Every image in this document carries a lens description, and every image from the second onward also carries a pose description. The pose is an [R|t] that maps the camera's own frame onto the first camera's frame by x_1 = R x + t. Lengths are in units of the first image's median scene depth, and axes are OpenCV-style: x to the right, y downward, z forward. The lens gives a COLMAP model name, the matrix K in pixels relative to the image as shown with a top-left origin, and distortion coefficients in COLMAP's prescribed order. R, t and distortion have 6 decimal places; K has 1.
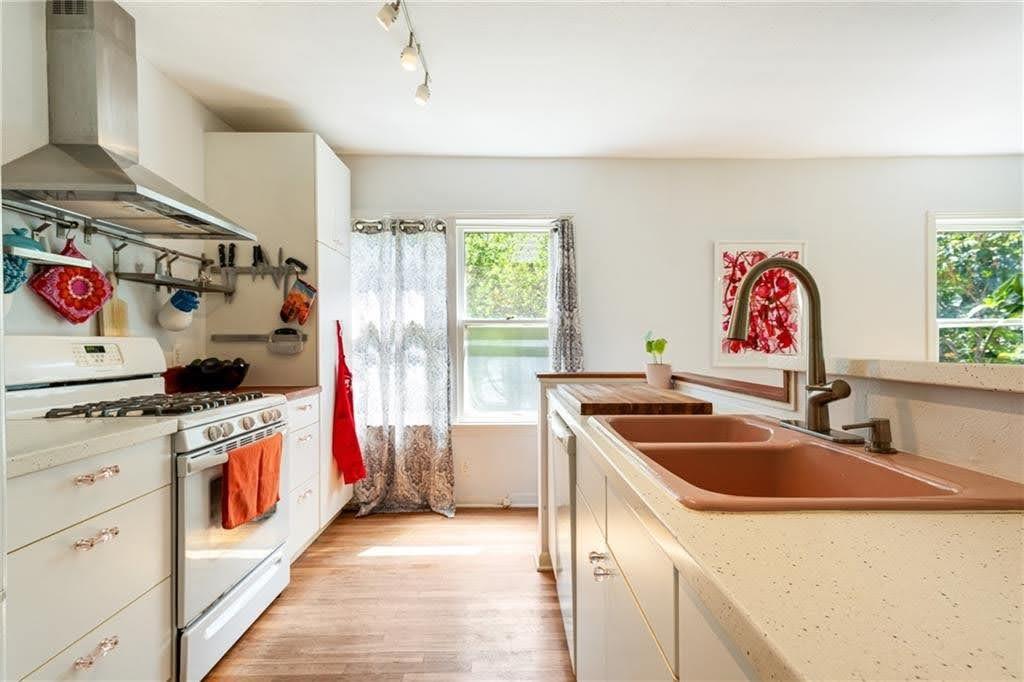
lens RADIAL K [[512.3, 0, 510.4], [0, 512.3, 343.9], [0, 0, 1]] dist [-0.002333, 0.000527]
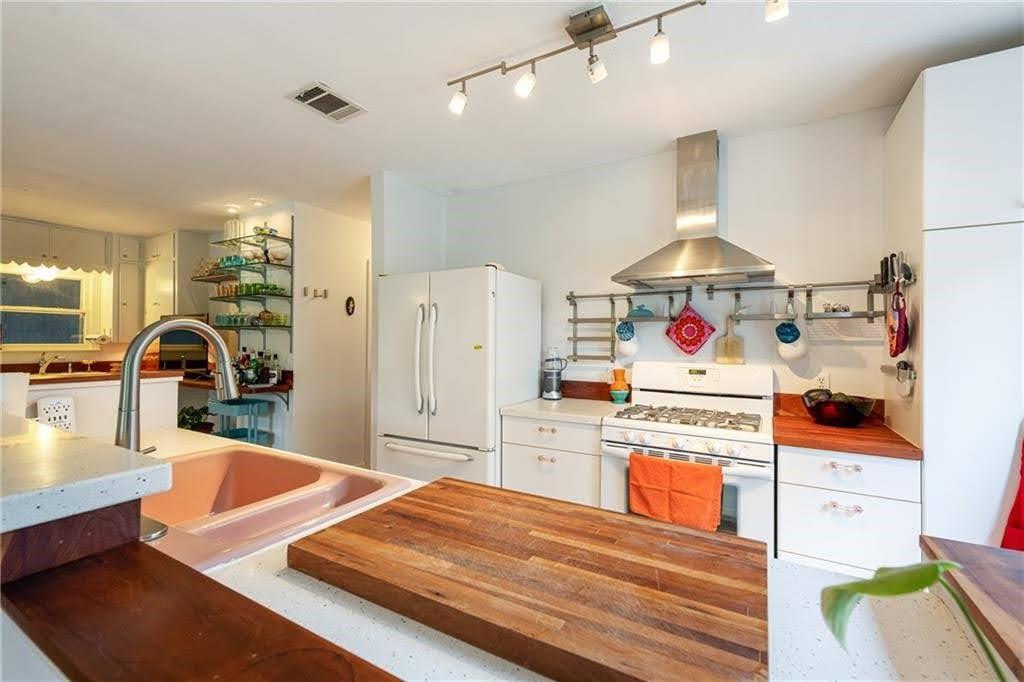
lens RADIAL K [[437.2, 0, 517.1], [0, 437.2, 337.8], [0, 0, 1]] dist [0.011138, -0.000063]
pose [[-0.513541, -0.010581, -0.858000, 0.340992], [-0.011216, 0.999921, -0.005618, -0.047359], [0.857992, 0.006738, -0.513620, 0.746661]]
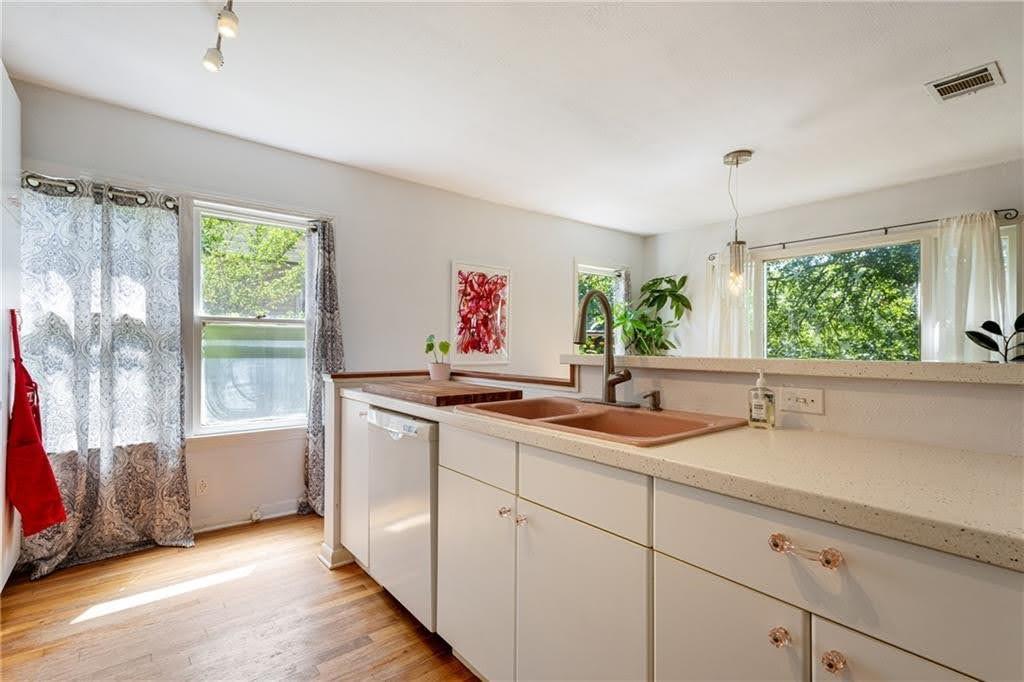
lens RADIAL K [[512.3, 0, 504.5], [0, 512.3, 343.0], [0, 0, 1]] dist [-0.002333, 0.000527]
pose [[0.757315, 0.010073, 0.652972, -0.275425], [-0.007439, 0.999949, -0.006798, 0.000263], [-0.653007, 0.000291, 0.757352, 0.008597]]
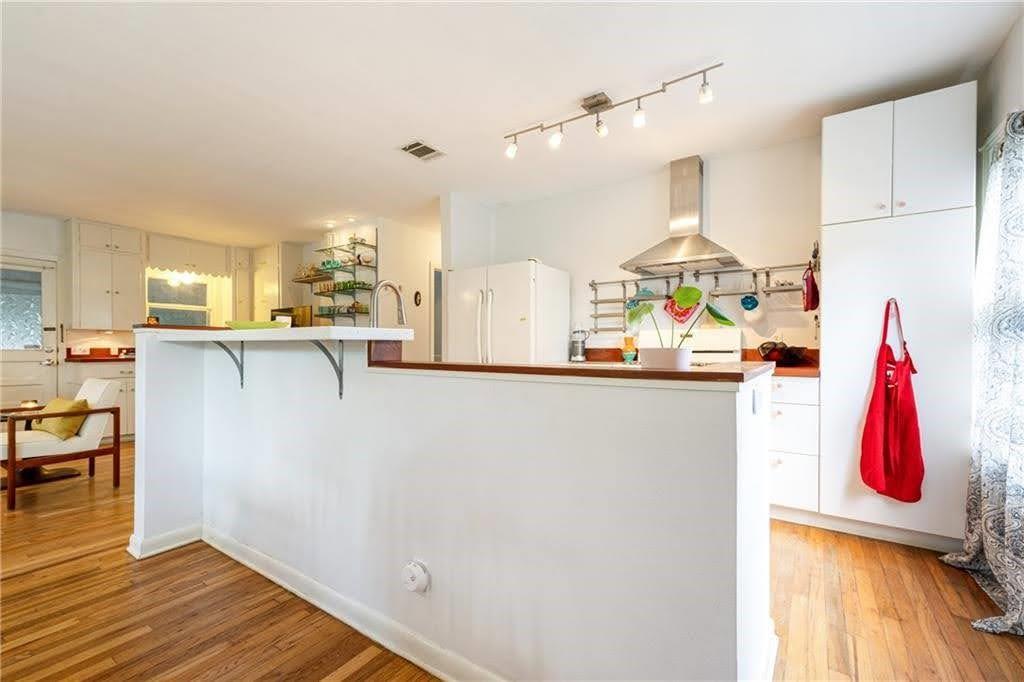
lens RADIAL K [[437.2, 0, 509.2], [0, 437.2, 347.0], [0, 0, 1]] dist [0.011138, -0.000063]
pose [[-0.593202, -0.002016, -0.805051, 0.603331], [-0.007555, 0.999967, 0.003063, 0.033689], [0.805018, 0.007900, -0.593198, 0.904250]]
